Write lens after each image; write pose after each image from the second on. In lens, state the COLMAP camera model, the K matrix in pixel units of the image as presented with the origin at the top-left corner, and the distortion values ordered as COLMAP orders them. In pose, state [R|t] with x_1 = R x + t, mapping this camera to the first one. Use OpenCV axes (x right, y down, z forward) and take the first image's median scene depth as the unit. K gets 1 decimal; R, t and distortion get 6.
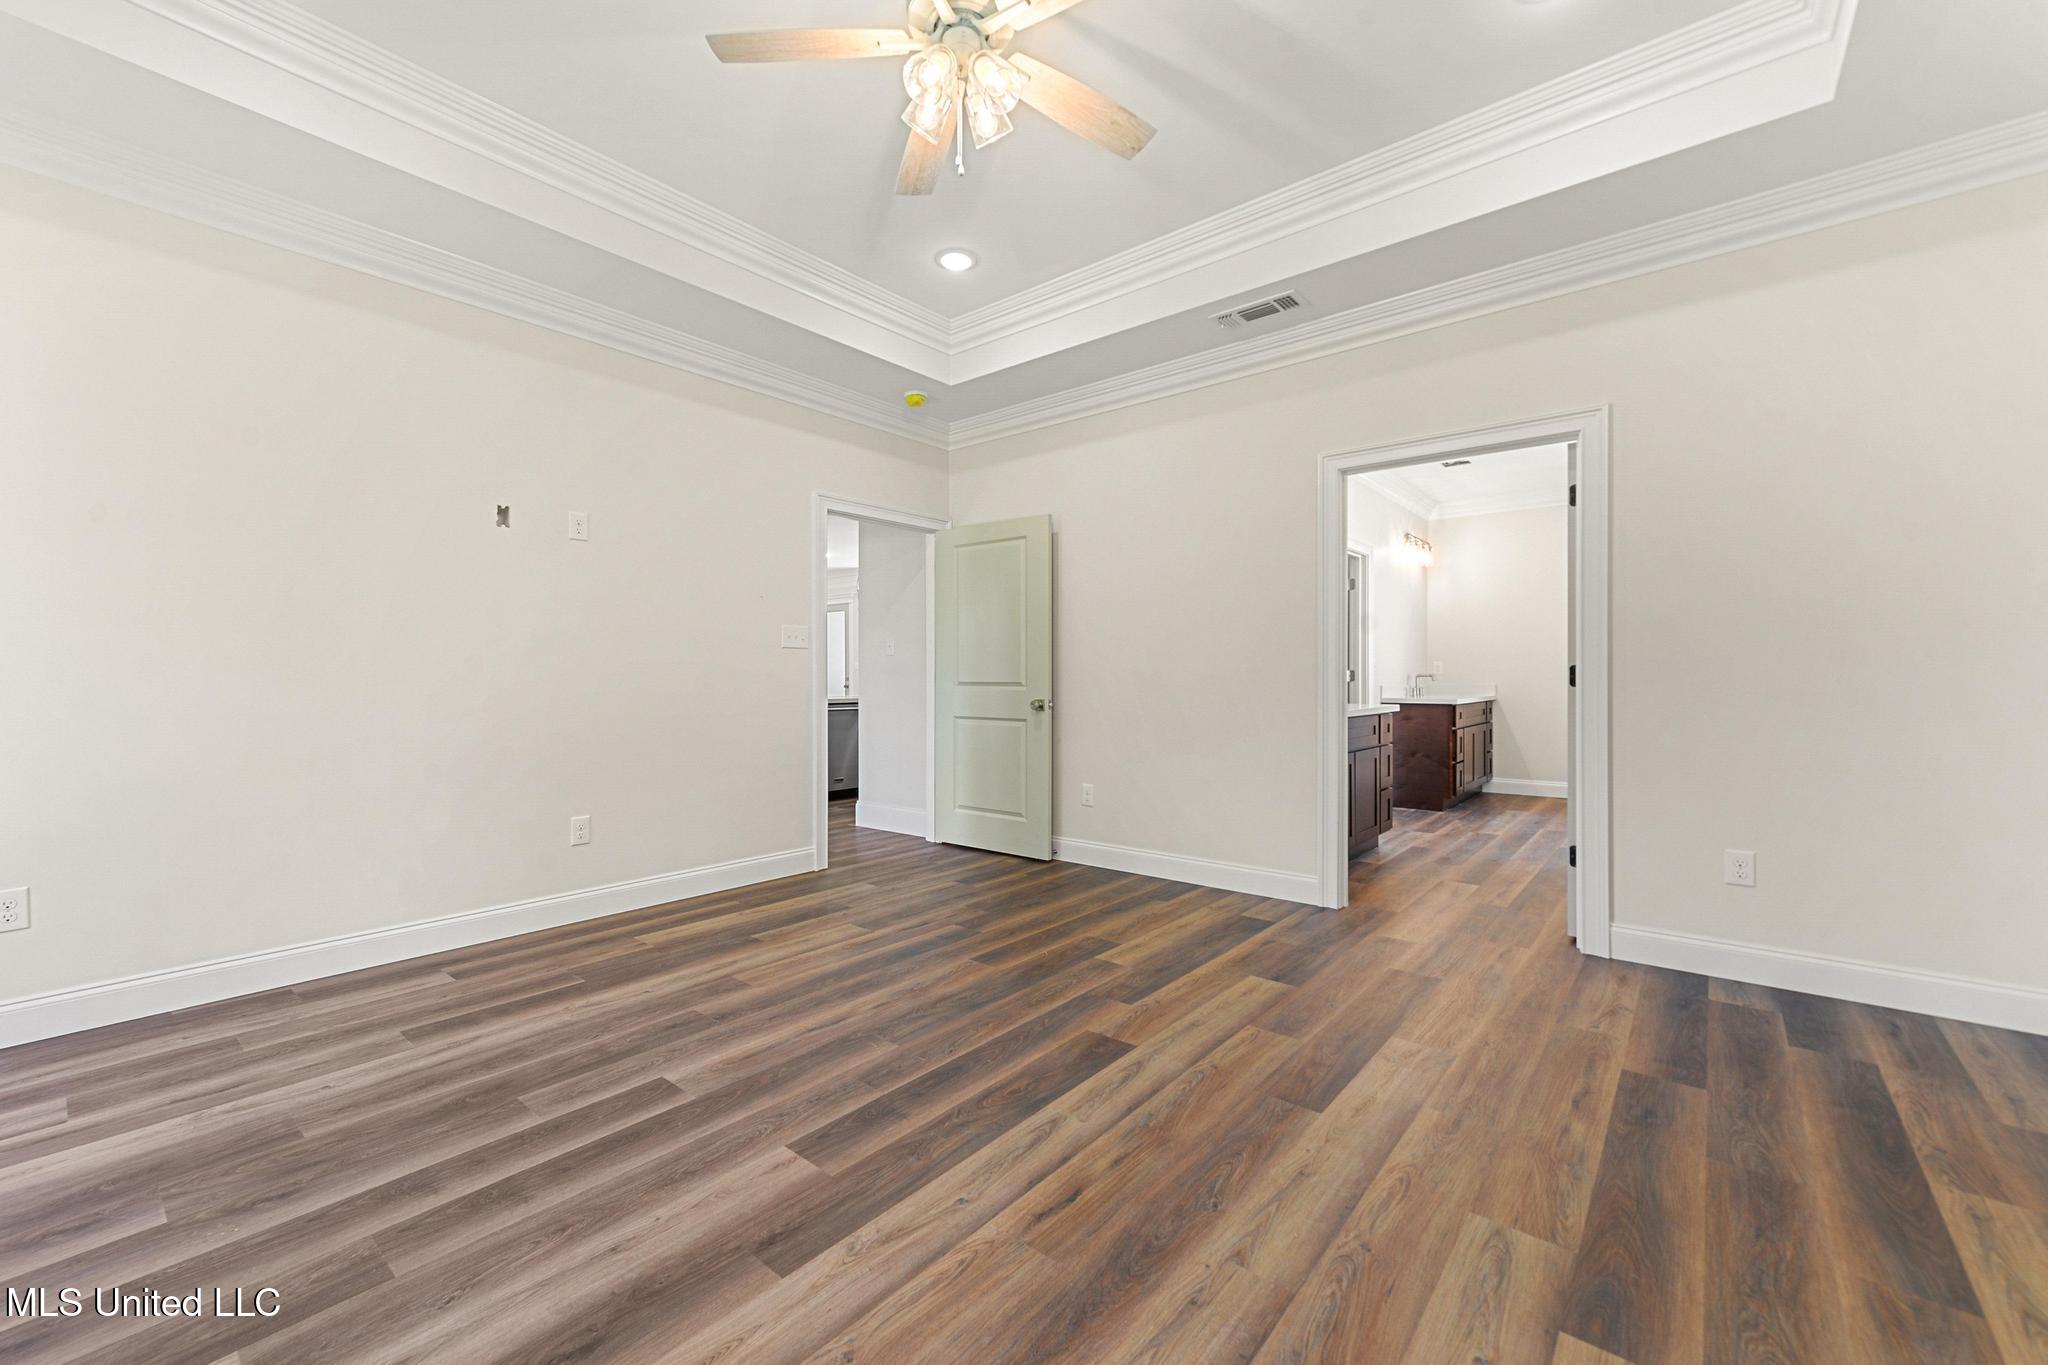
lens RADIAL K [[835.9, 0, 1023.6], [0, 835.9, 679.9], [0, 0, 1]] dist [-0.000016, -0.000038]
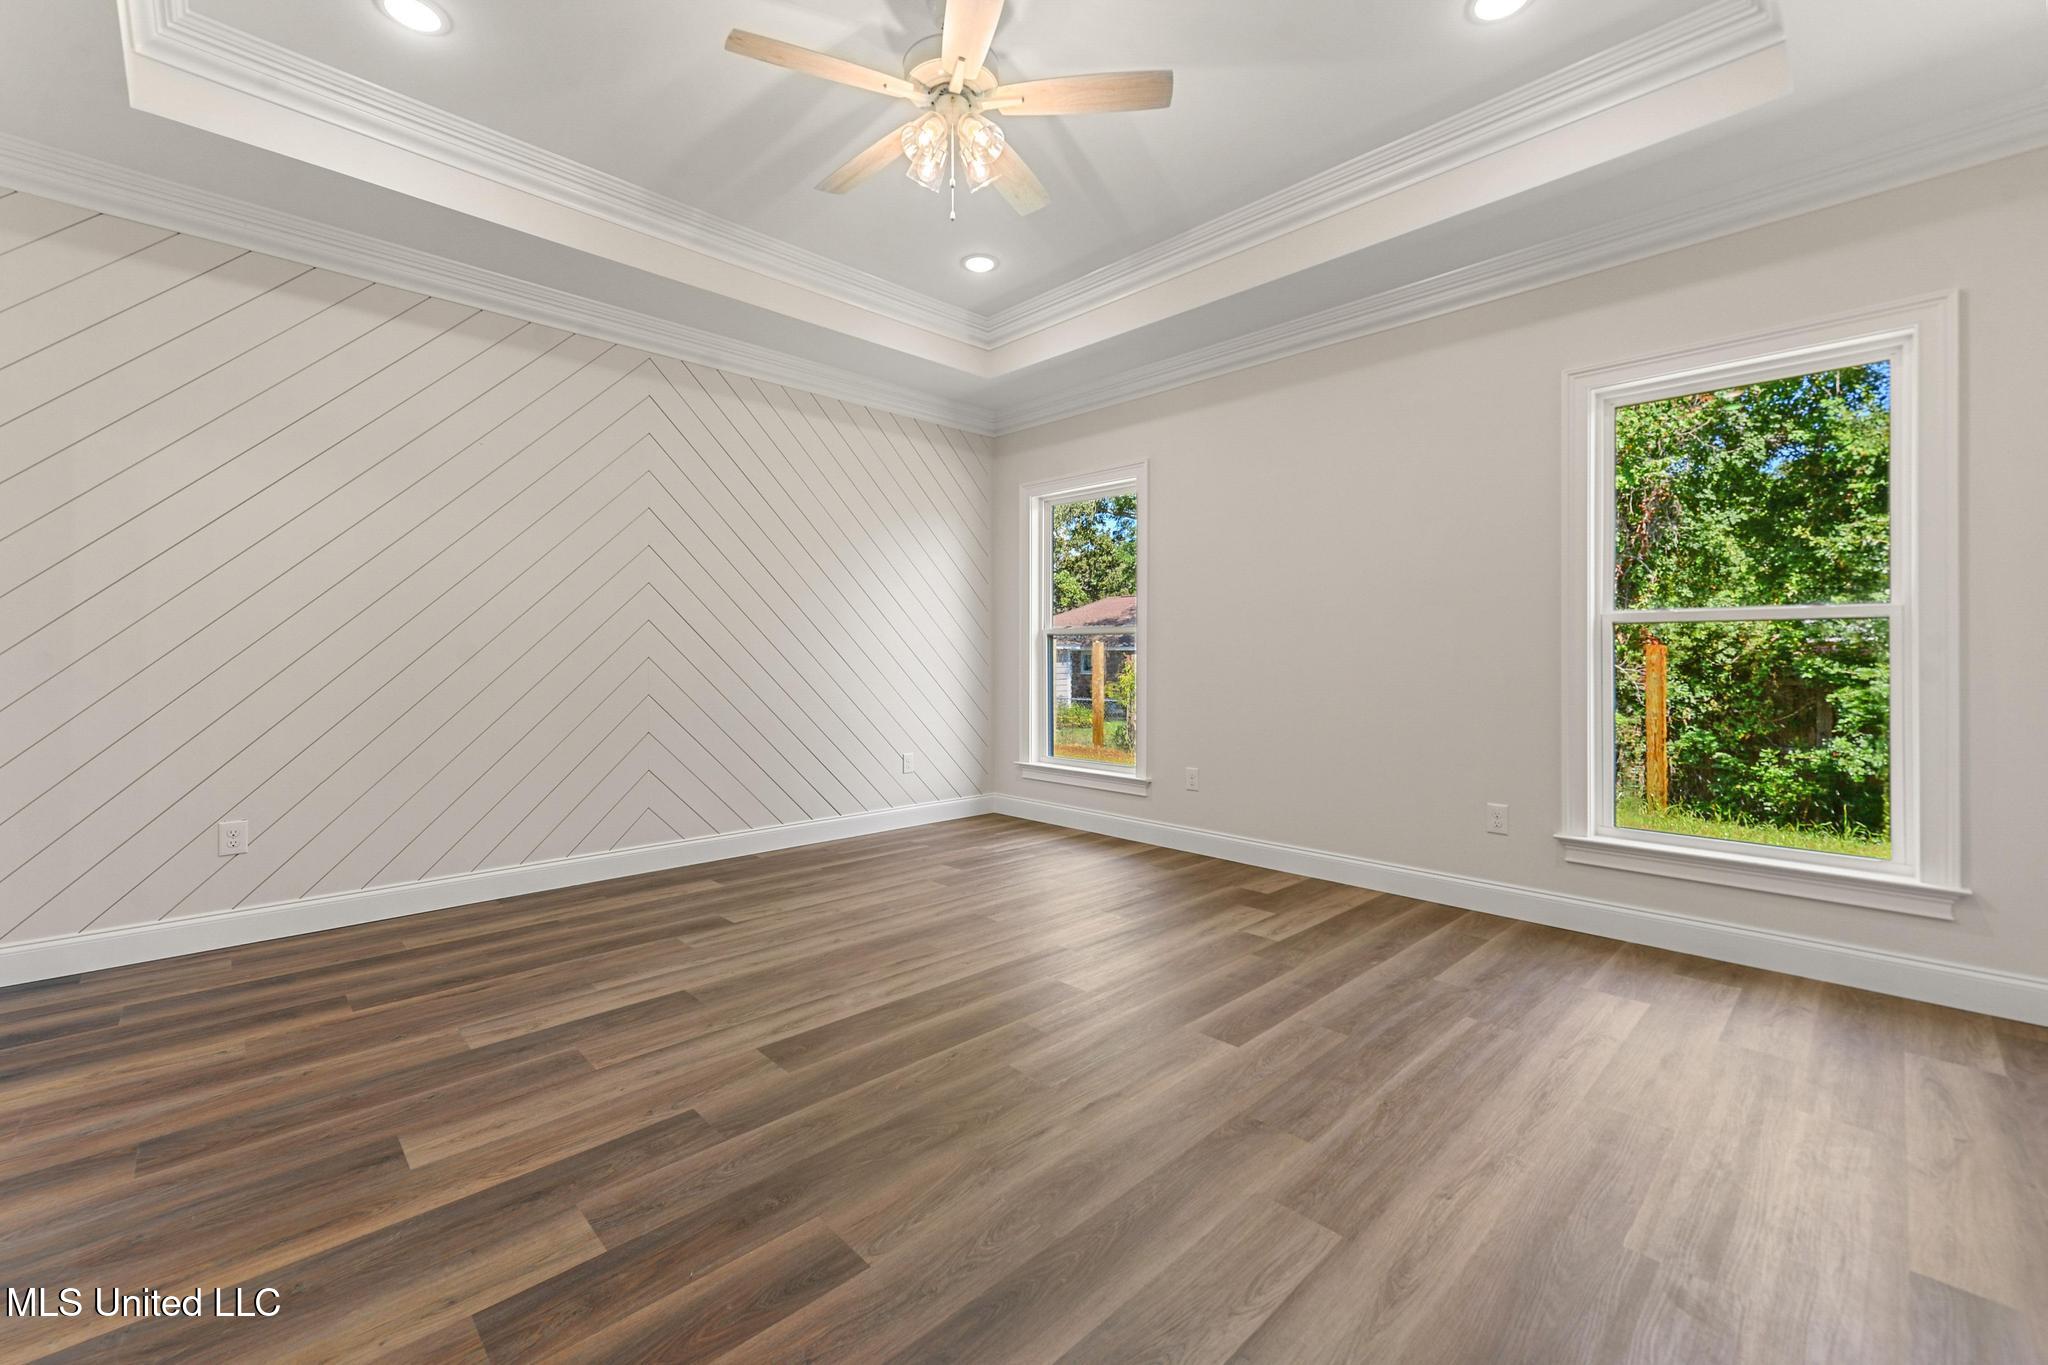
lens RADIAL K [[835.9, 0, 1024.1], [0, 835.9, 673.4], [0, 0, 1]] dist [-0.000016, -0.000038]
pose [[-0.994973, 0.004677, 0.100035, -0.257633], [0.004985, 0.999984, 0.002832, 0.018179], [-0.100020, 0.003317, -0.994980, 1.897278]]
